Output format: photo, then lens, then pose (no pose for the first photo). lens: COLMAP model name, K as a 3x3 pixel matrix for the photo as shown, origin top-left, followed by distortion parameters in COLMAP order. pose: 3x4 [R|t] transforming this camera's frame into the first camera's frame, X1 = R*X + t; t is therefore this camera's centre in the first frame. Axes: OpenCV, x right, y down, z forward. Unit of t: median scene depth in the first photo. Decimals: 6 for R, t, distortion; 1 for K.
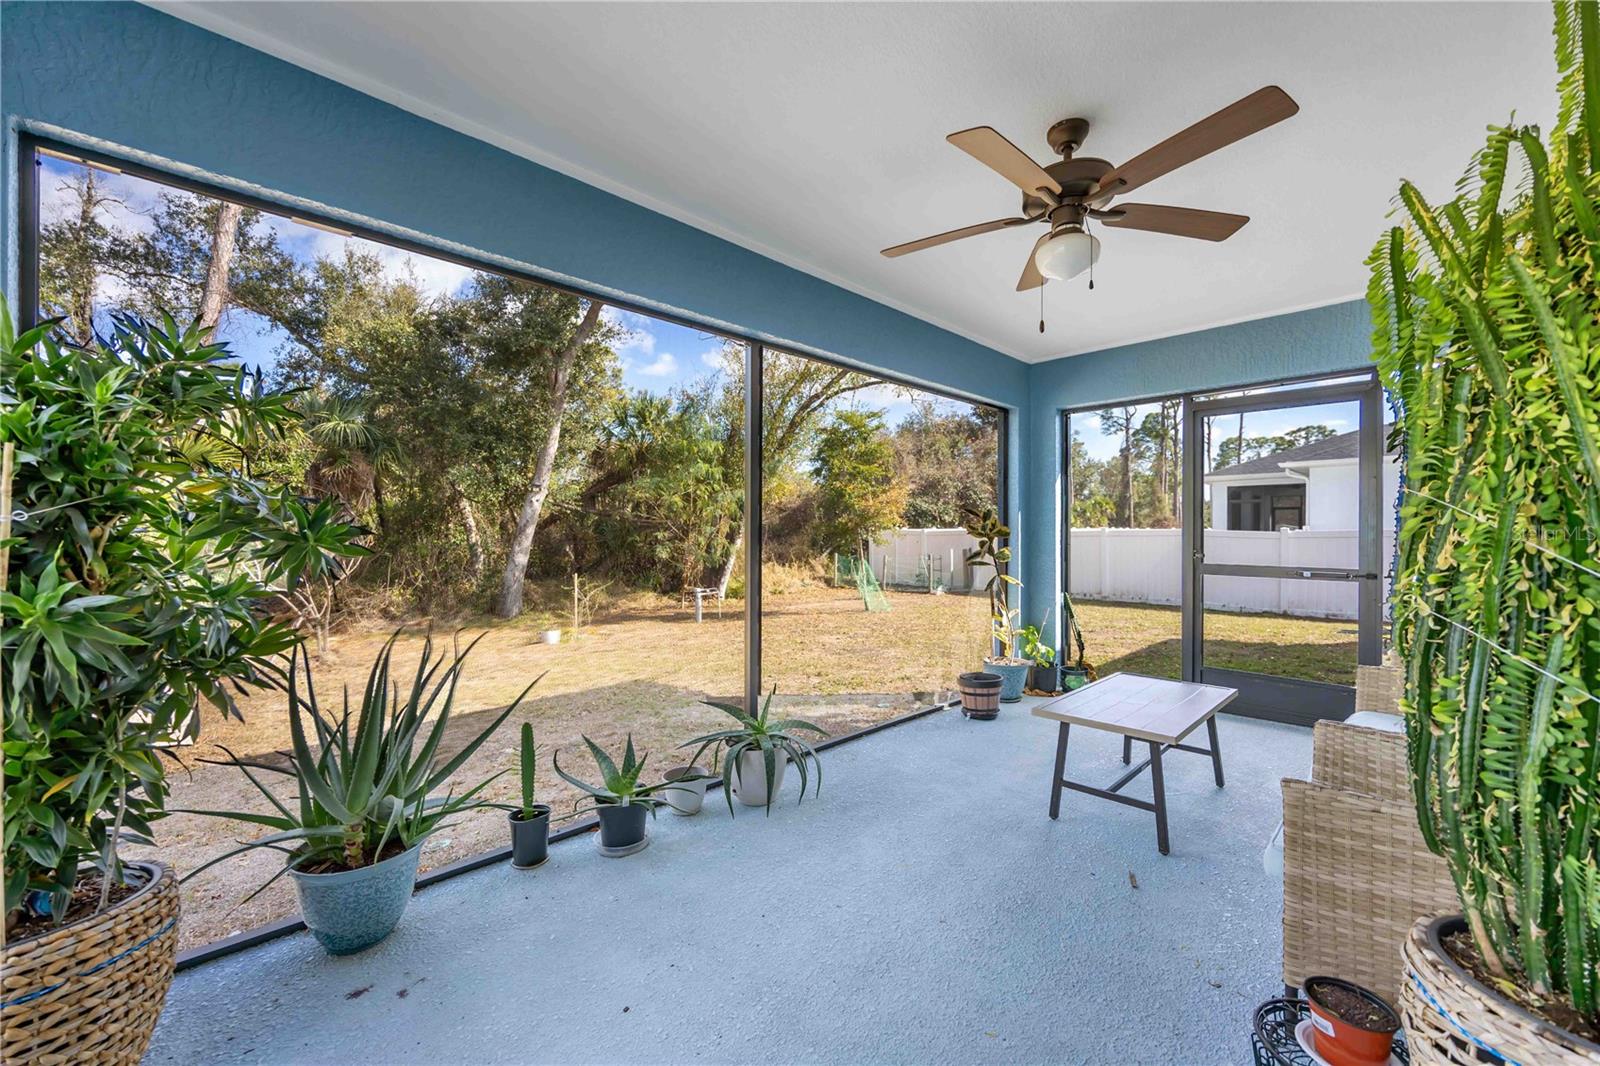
lens RADIAL K [[618.6, 0, 805.0], [0, 618.6, 537.6], [0, 0, 1]] dist [-0.000550, -0.000608]
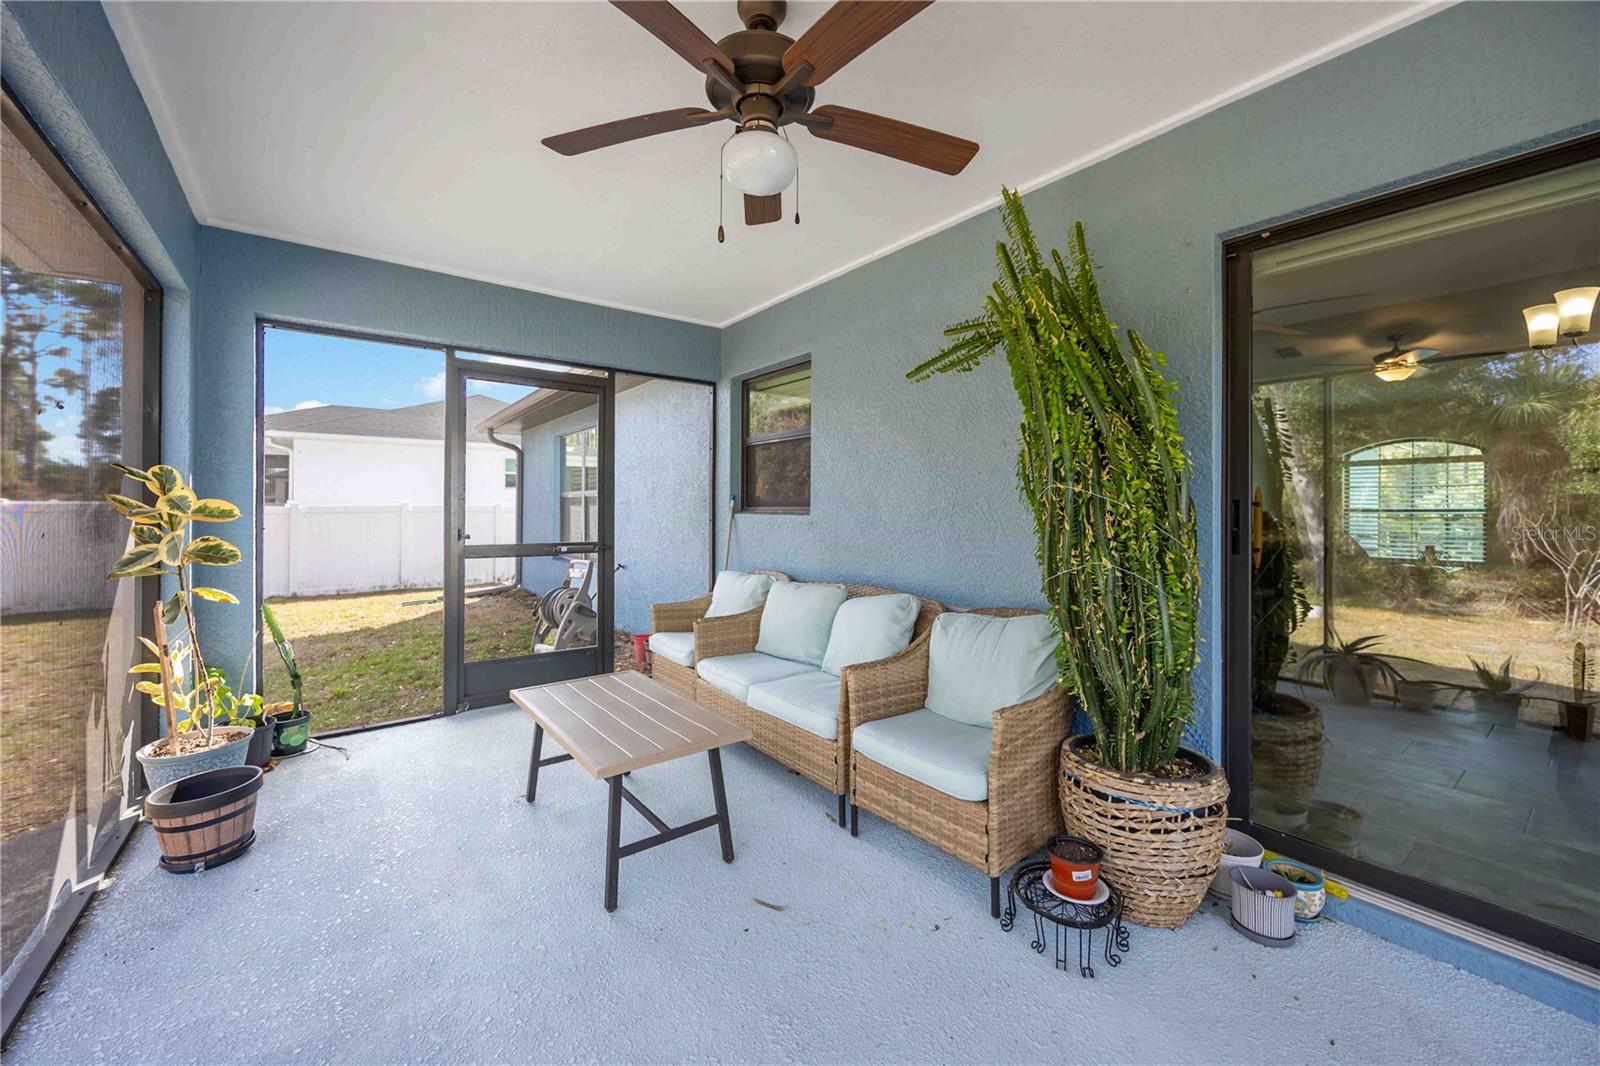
lens RADIAL K [[626.1, 0, 801.7], [0, 626.1, 526.0], [0, 0, 1]] dist [-0.000256, -0.000102]
pose [[0.113963, -0.025756, 0.993151, -0.198402], [0.002719, 0.999668, 0.025613, -0.010230], [-0.993481, -0.000218, 0.113996, 0.472057]]
